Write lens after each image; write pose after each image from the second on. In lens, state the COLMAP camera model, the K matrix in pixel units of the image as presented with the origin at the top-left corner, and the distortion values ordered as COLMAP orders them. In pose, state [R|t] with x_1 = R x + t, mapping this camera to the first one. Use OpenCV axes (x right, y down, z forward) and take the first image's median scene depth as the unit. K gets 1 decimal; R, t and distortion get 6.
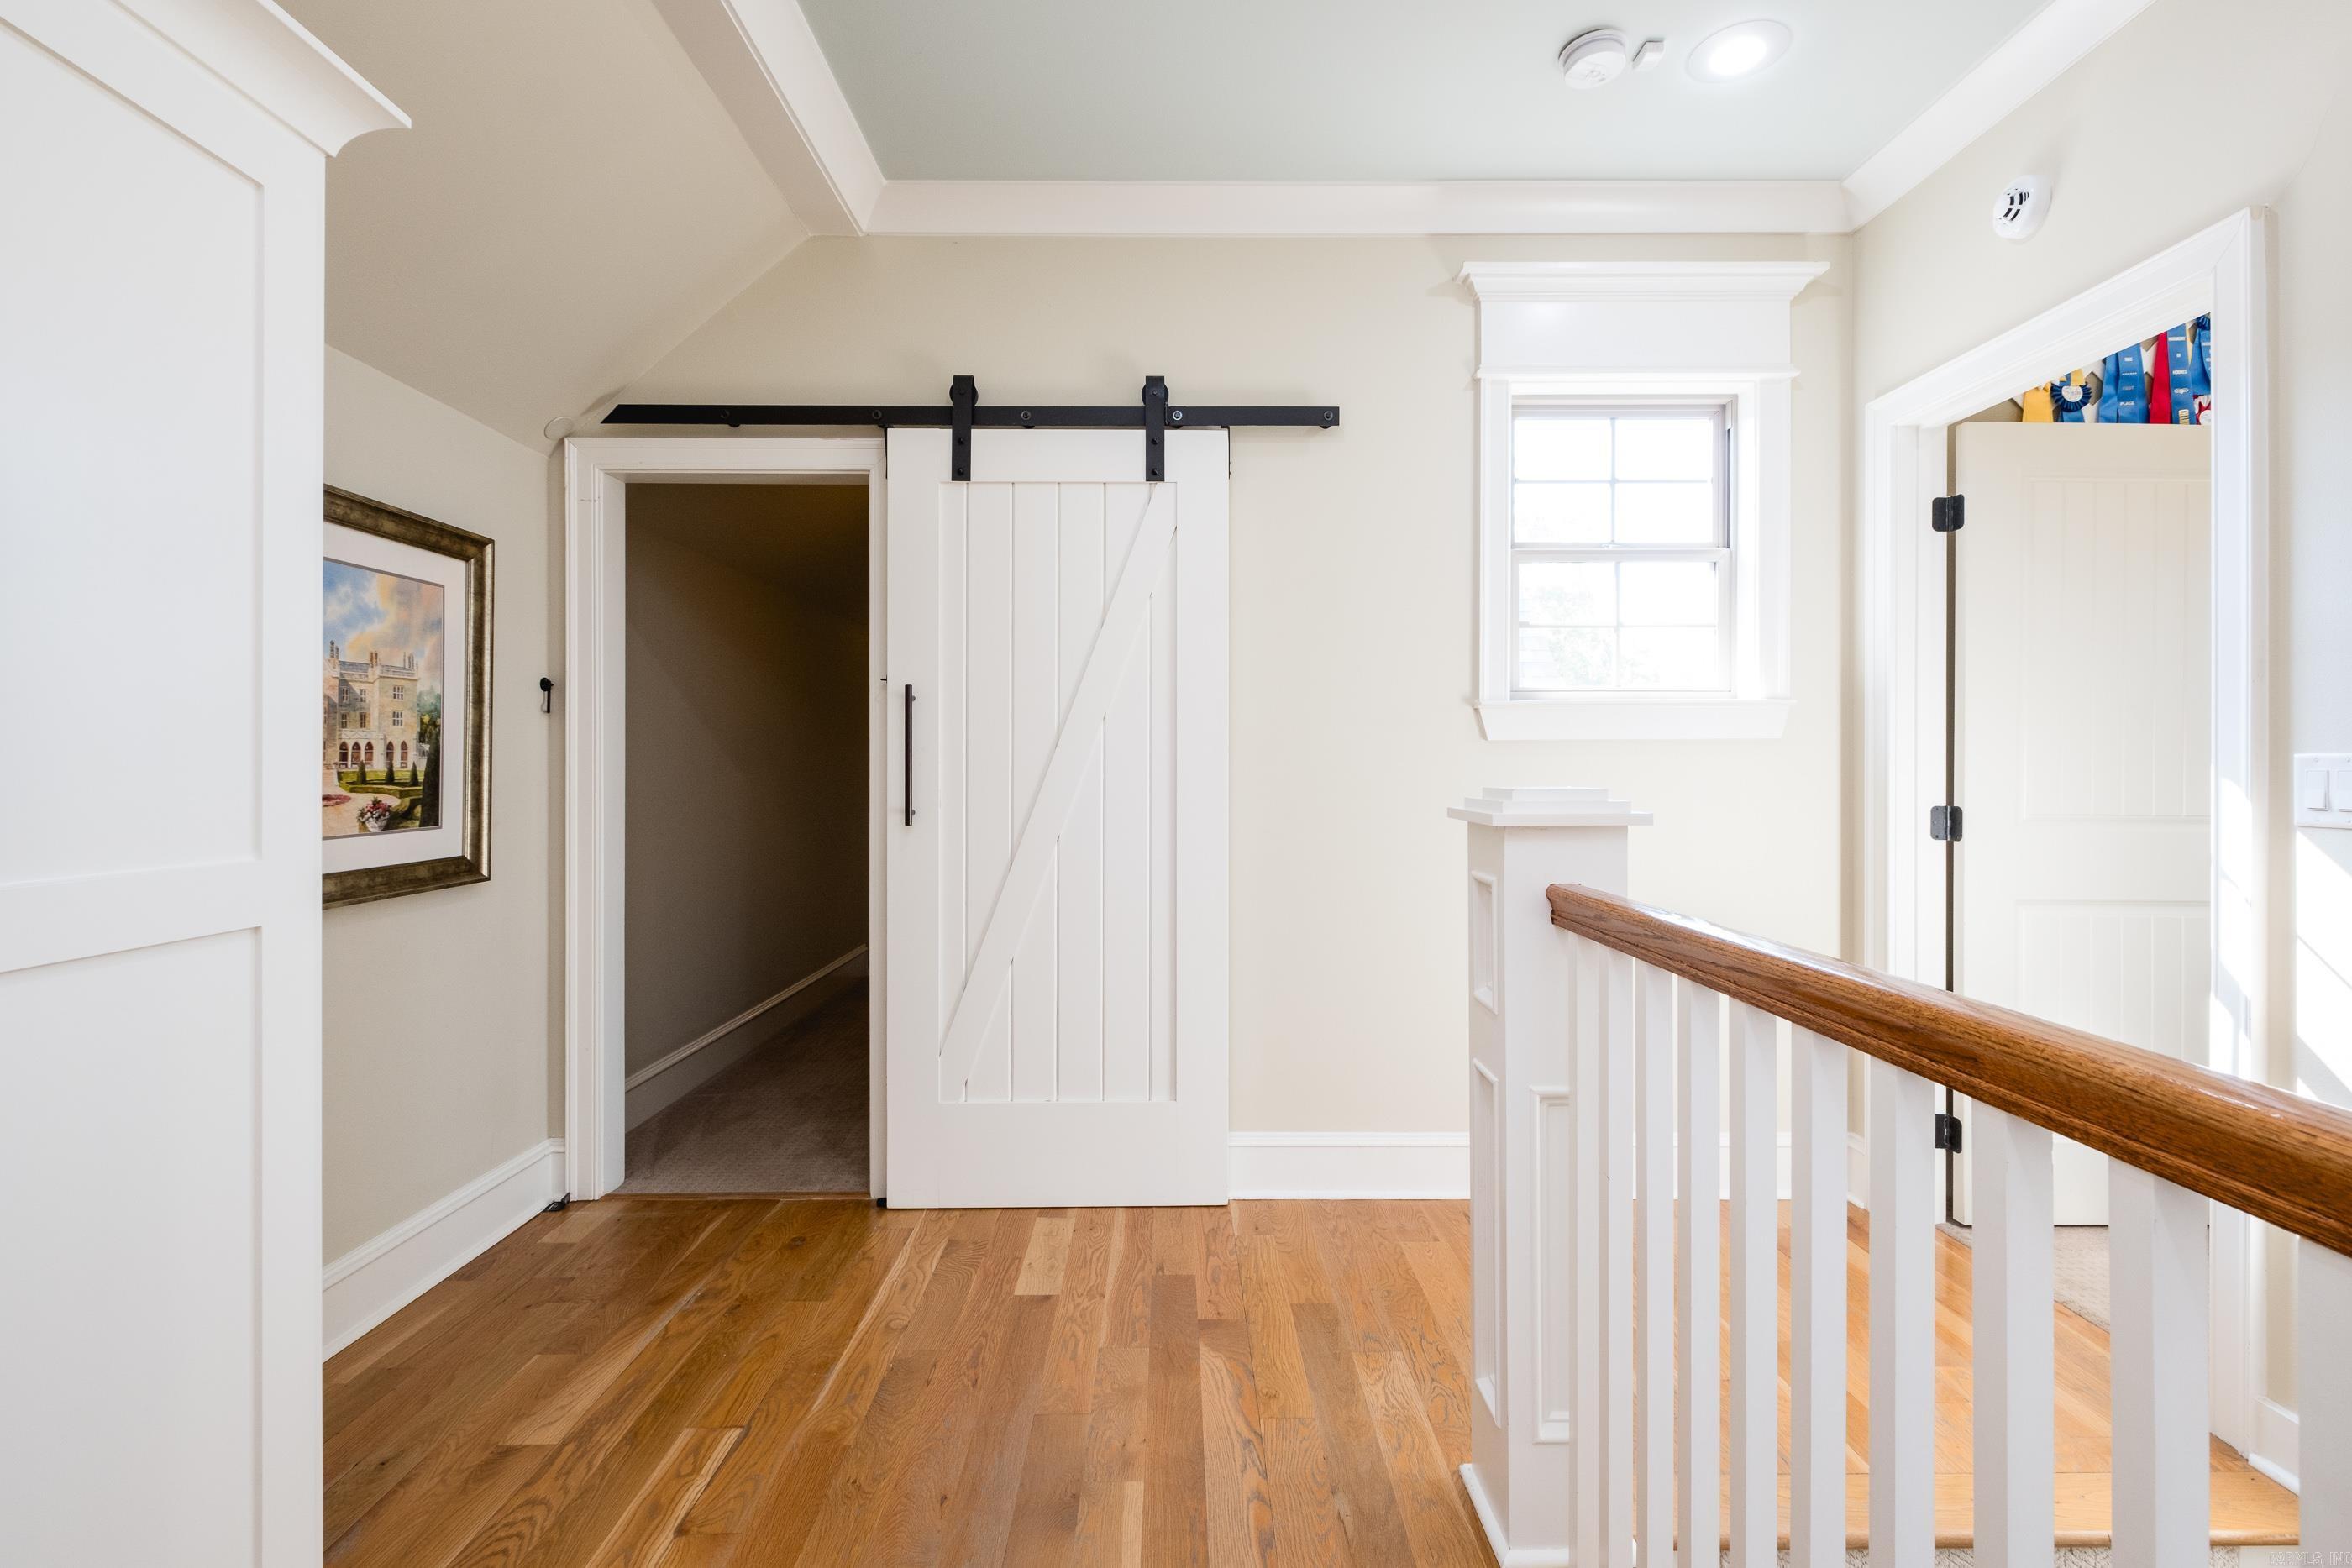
lens RADIAL K [[1011.6, 0, 1184.3], [0, 1011.6, 771.9], [0, 0, 1]] dist [0.000735, -0.001289]
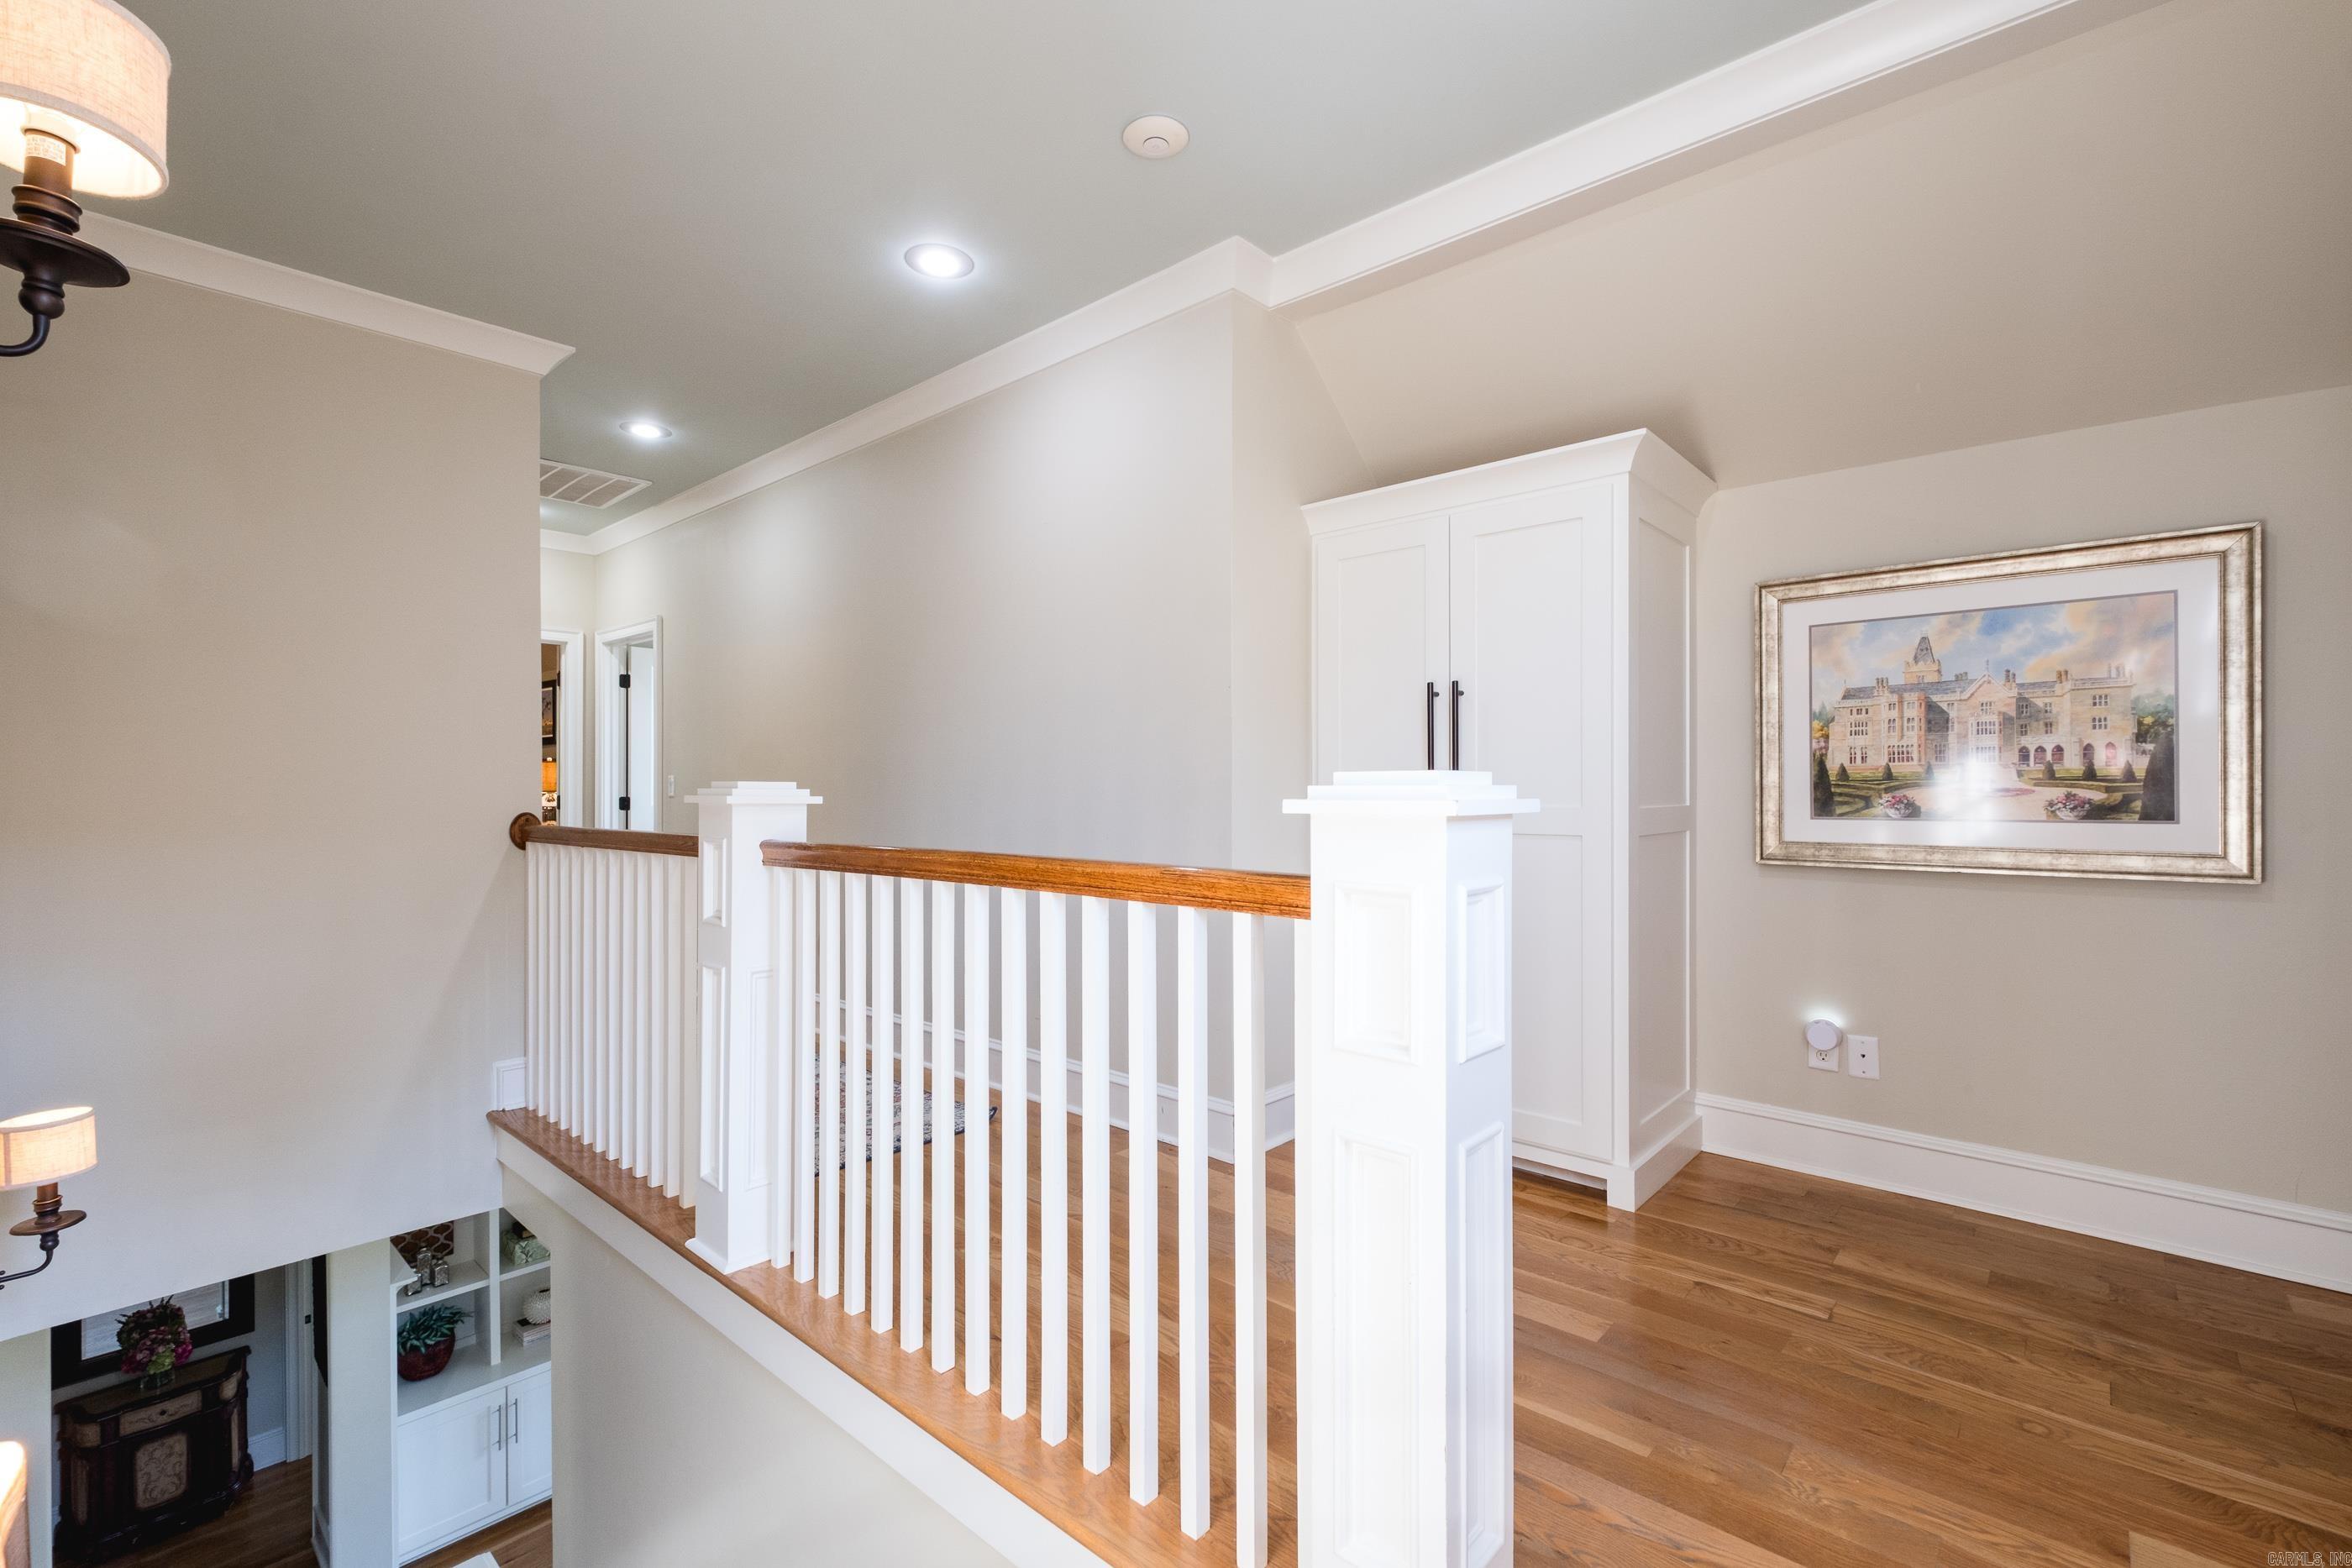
lens RADIAL K [[1011.6, 0, 1184.3], [0, 1011.6, 771.9], [0, 0, 1]] dist [0.000735, -0.001289]
pose [[-0.660554, -0.001399, -0.750777, 0.787525], [0.002981, 0.999985, -0.004487, 0.004723], [0.750773, -0.005202, -0.660540, 1.003236]]
